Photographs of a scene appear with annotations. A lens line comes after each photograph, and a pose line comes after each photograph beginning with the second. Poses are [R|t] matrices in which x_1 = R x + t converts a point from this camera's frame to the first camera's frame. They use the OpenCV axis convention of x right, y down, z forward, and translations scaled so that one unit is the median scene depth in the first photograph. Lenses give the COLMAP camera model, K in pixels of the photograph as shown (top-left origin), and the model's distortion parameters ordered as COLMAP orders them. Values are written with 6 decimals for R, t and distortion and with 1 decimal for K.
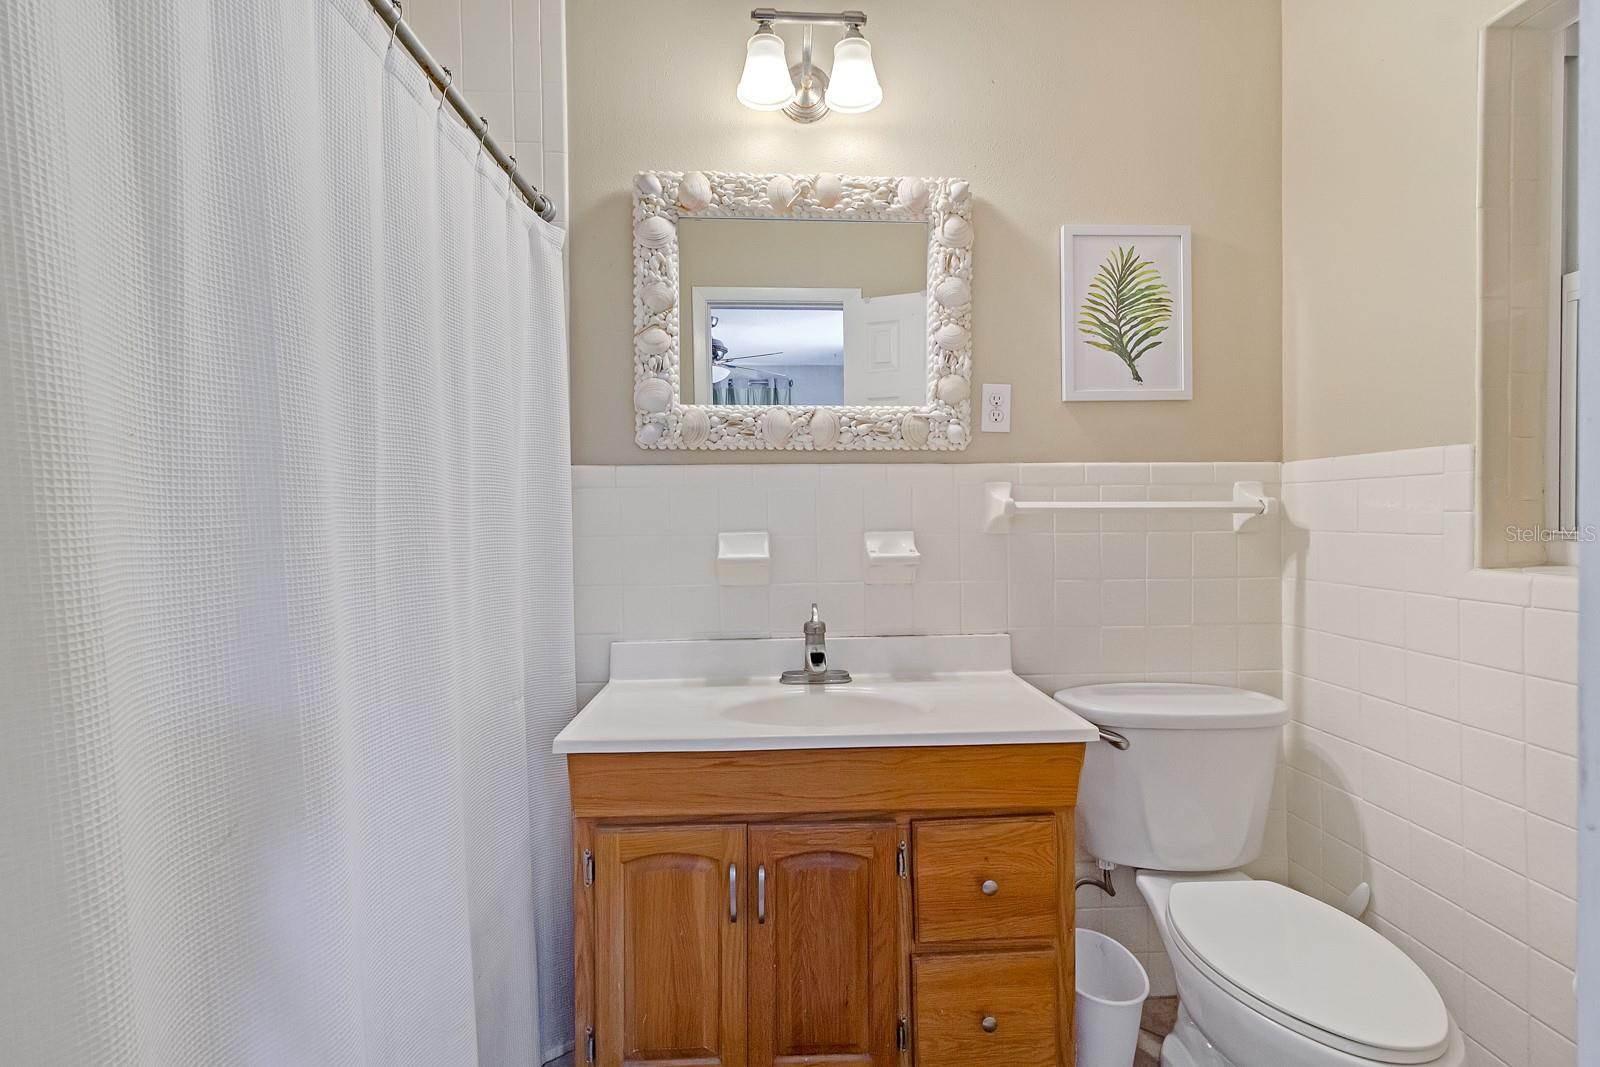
lens RADIAL K [[756.1, 0, 798.9], [0, 756.1, 532.9], [0, 0, 1]] dist [0.005584, -0.001781]
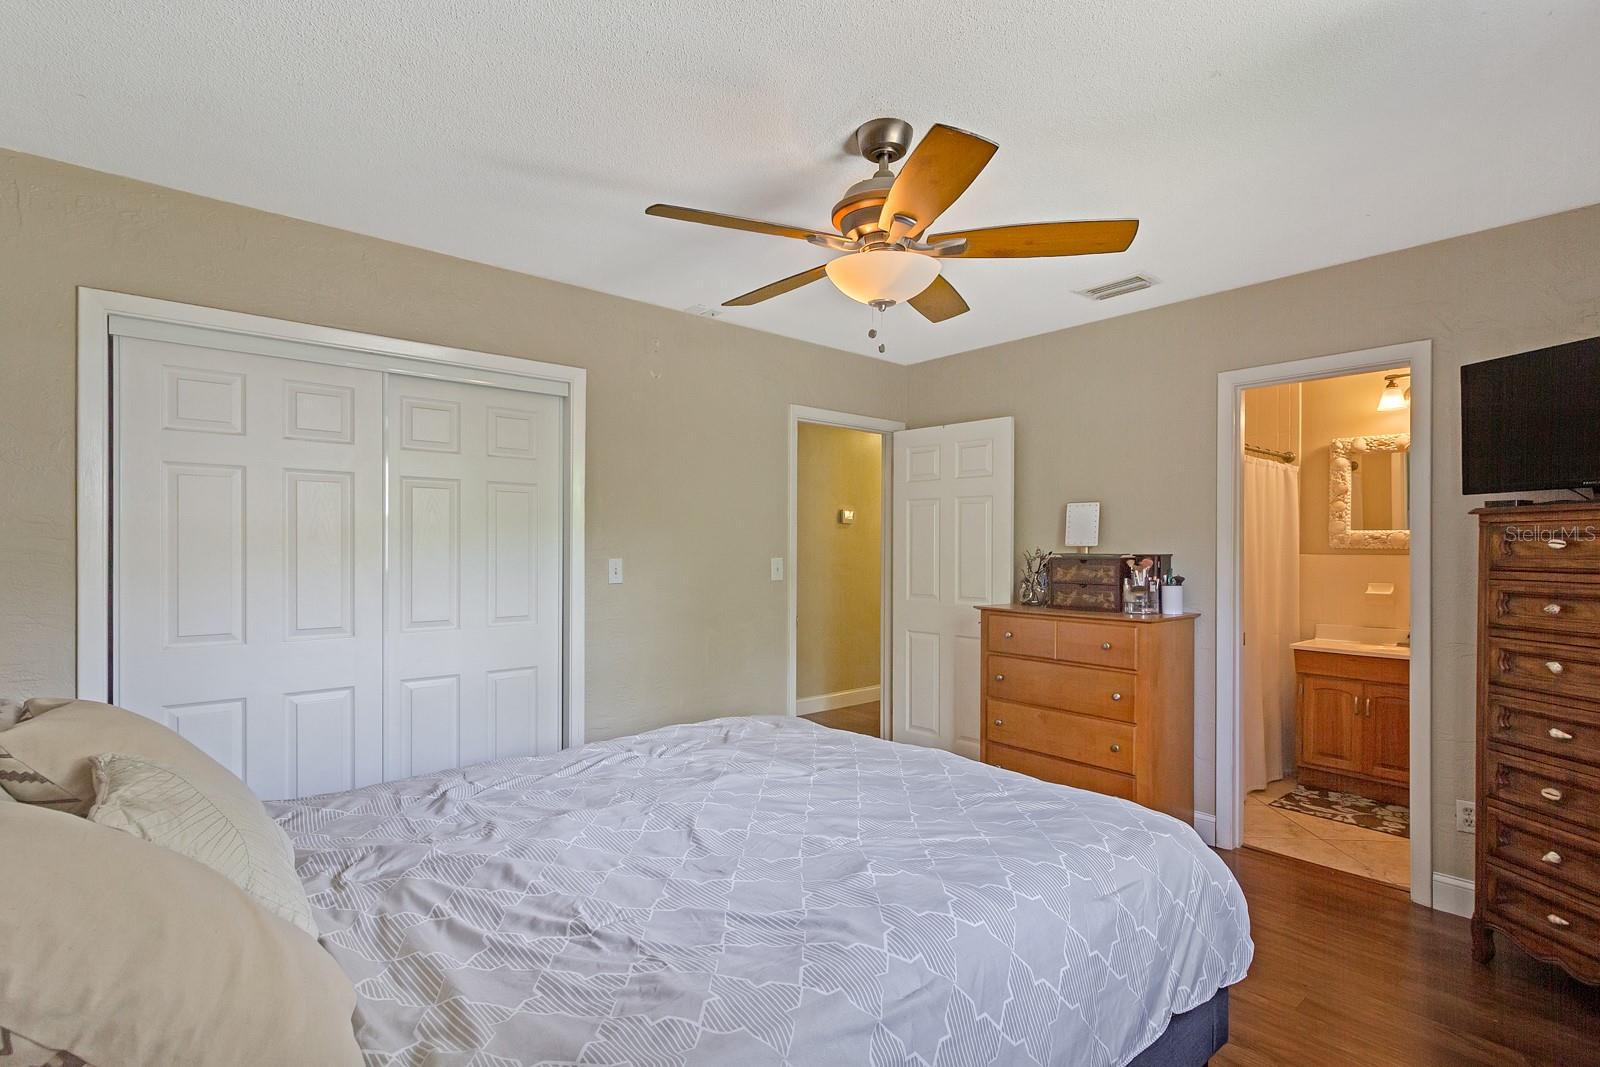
lens RADIAL K [[756.1, 0, 793.0], [0, 756.1, 541.0], [0, 0, 1]] dist [0.005584, -0.001781]
pose [[0.614390, 0.010962, -0.788927, 0.697659], [-0.024013, 0.999700, -0.004809, -0.080765], [0.788637, 0.021900, 0.614469, -2.018443]]
